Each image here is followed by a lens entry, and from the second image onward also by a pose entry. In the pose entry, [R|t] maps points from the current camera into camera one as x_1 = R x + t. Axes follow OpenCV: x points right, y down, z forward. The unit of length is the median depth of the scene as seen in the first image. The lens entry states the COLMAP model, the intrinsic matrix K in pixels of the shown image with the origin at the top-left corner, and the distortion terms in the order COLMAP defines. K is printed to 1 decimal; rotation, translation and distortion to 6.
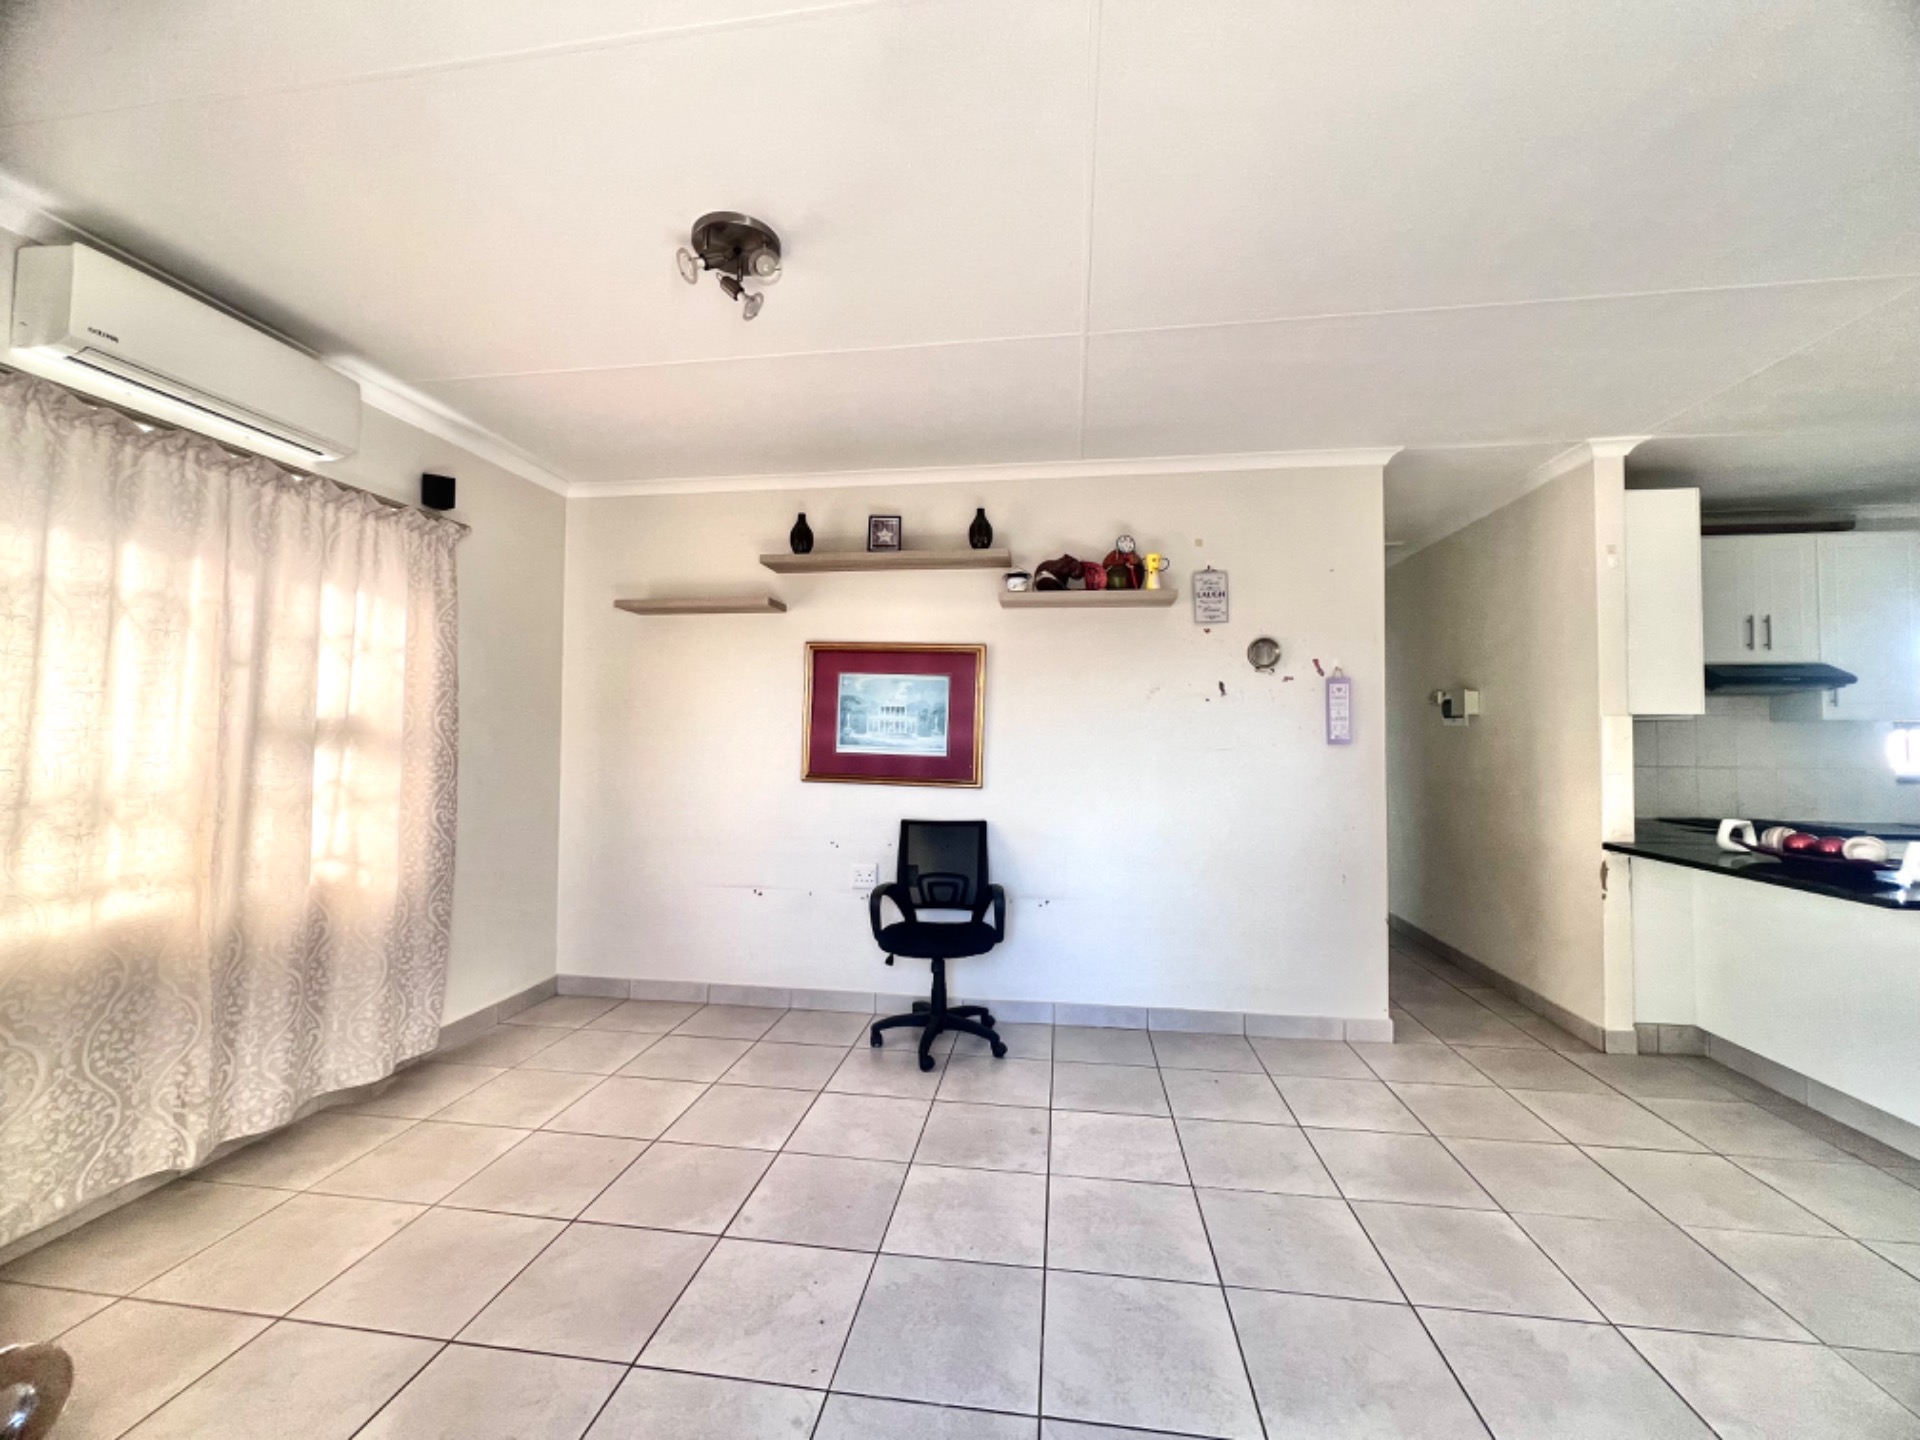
lens RADIAL K [[771.7, 0, 958.6], [0, 771.7, 714.5], [0, 0, 1]] dist [-0.002987, 0.000766]
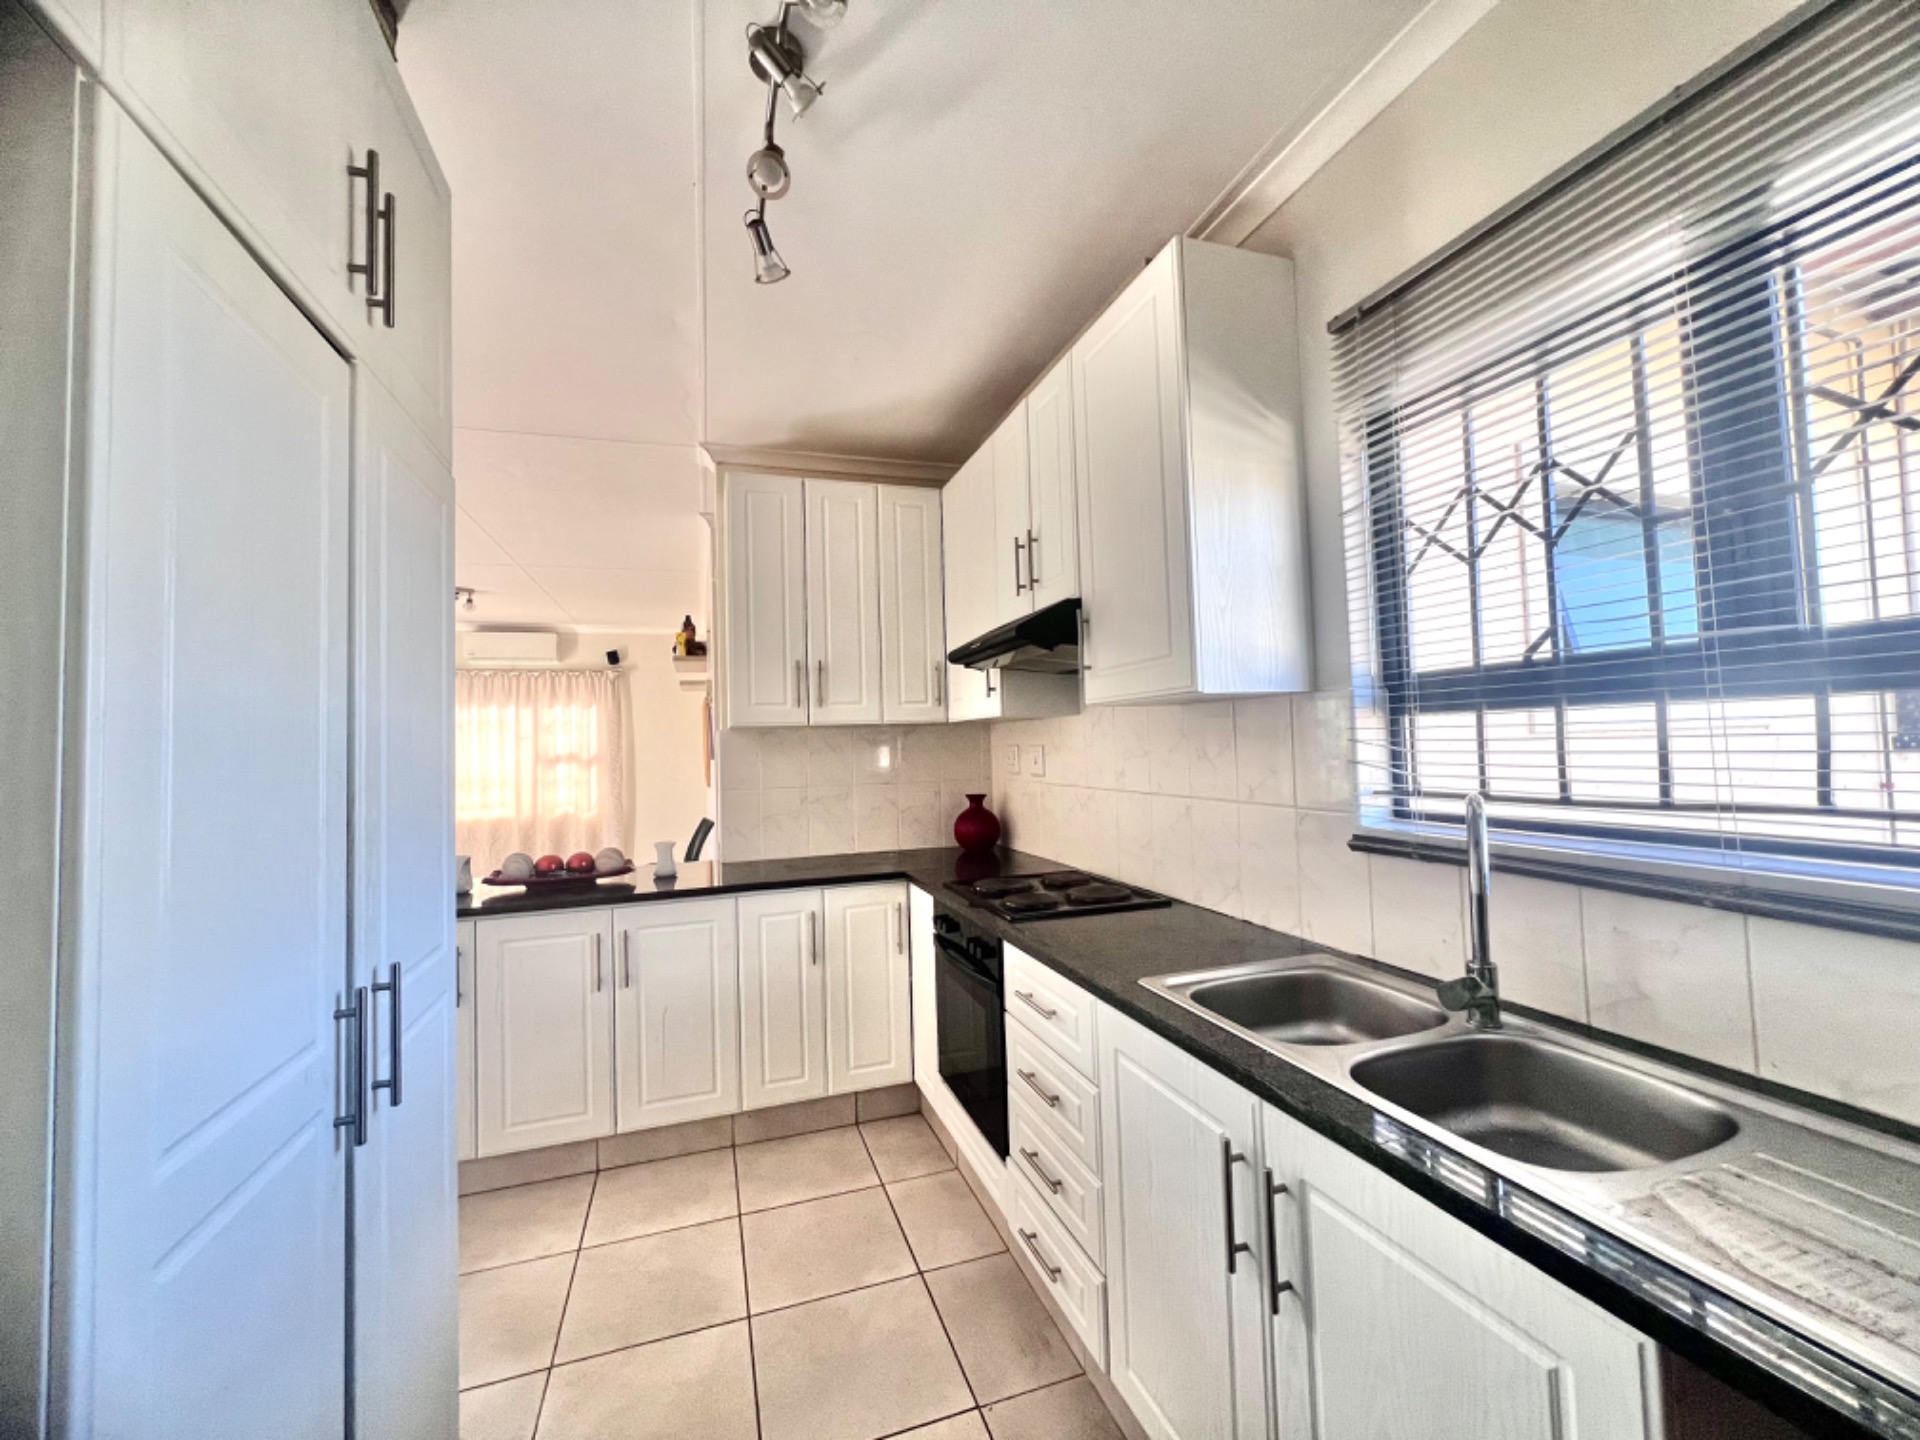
lens RADIAL K [[771.7, 0, 955.7], [0, 771.7, 717.0], [0, 0, 1]] dist [-0.002987, 0.000766]
pose [[0.439262, -0.057114, -0.896541, 1.749890], [0.062895, 0.997483, -0.032729, 0.039478], [0.896154, -0.042011, 0.441749, 0.789477]]
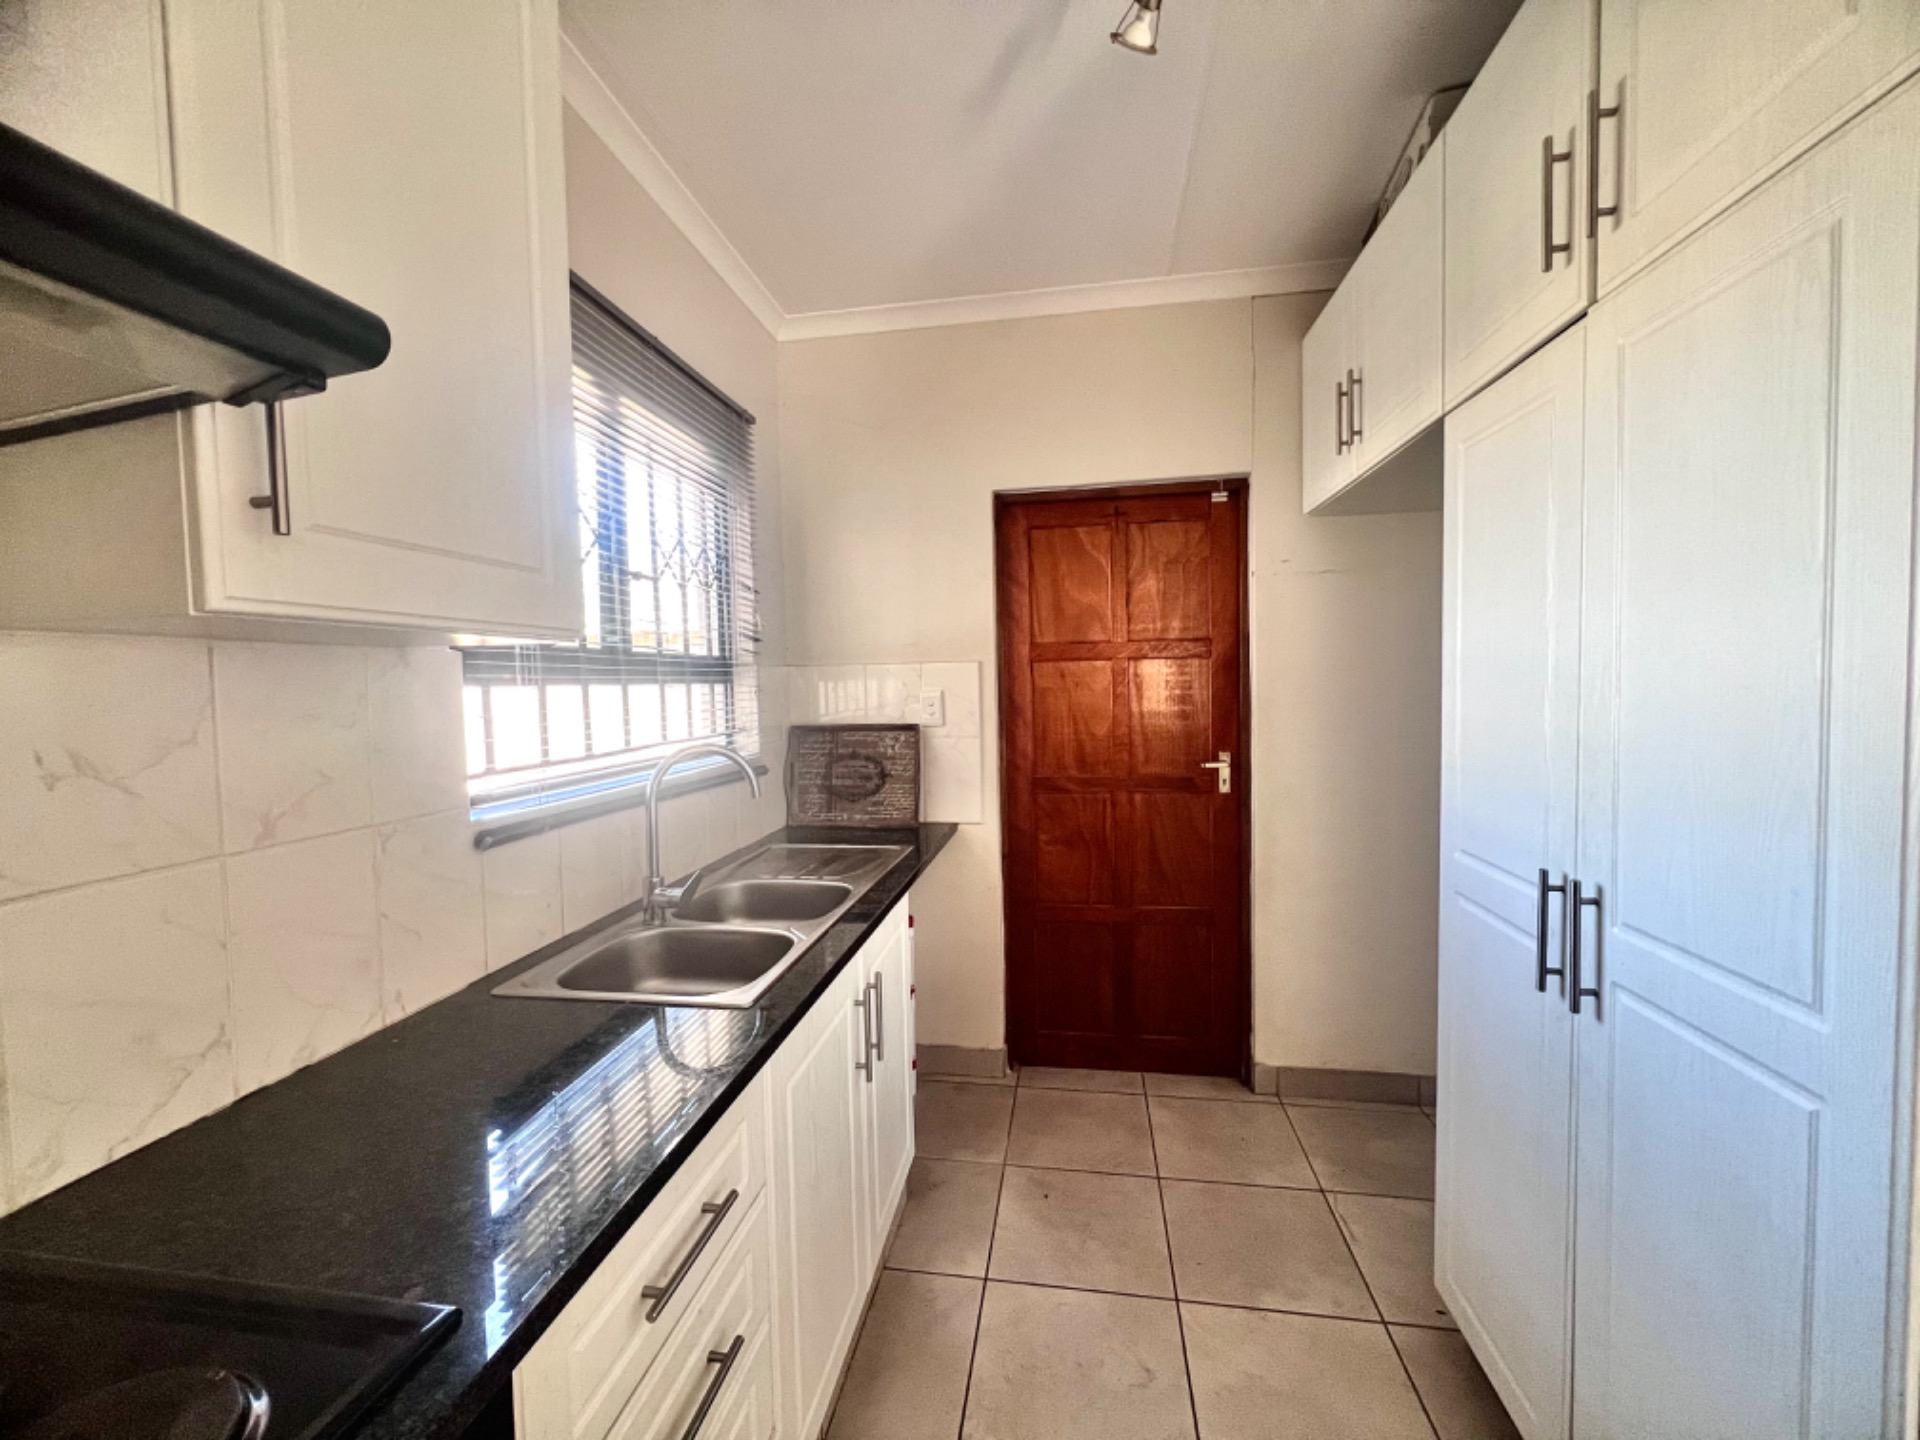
lens RADIAL K [[771.7, 0, 958.3], [0, 771.7, 716.2], [0, 0, 1]] dist [-0.002987, 0.000766]
pose [[0.019065, -0.054260, 0.998345, 1.094551], [-0.011257, 0.998451, 0.054481, 0.030606], [-0.999755, -0.012277, 0.018425, 0.967268]]
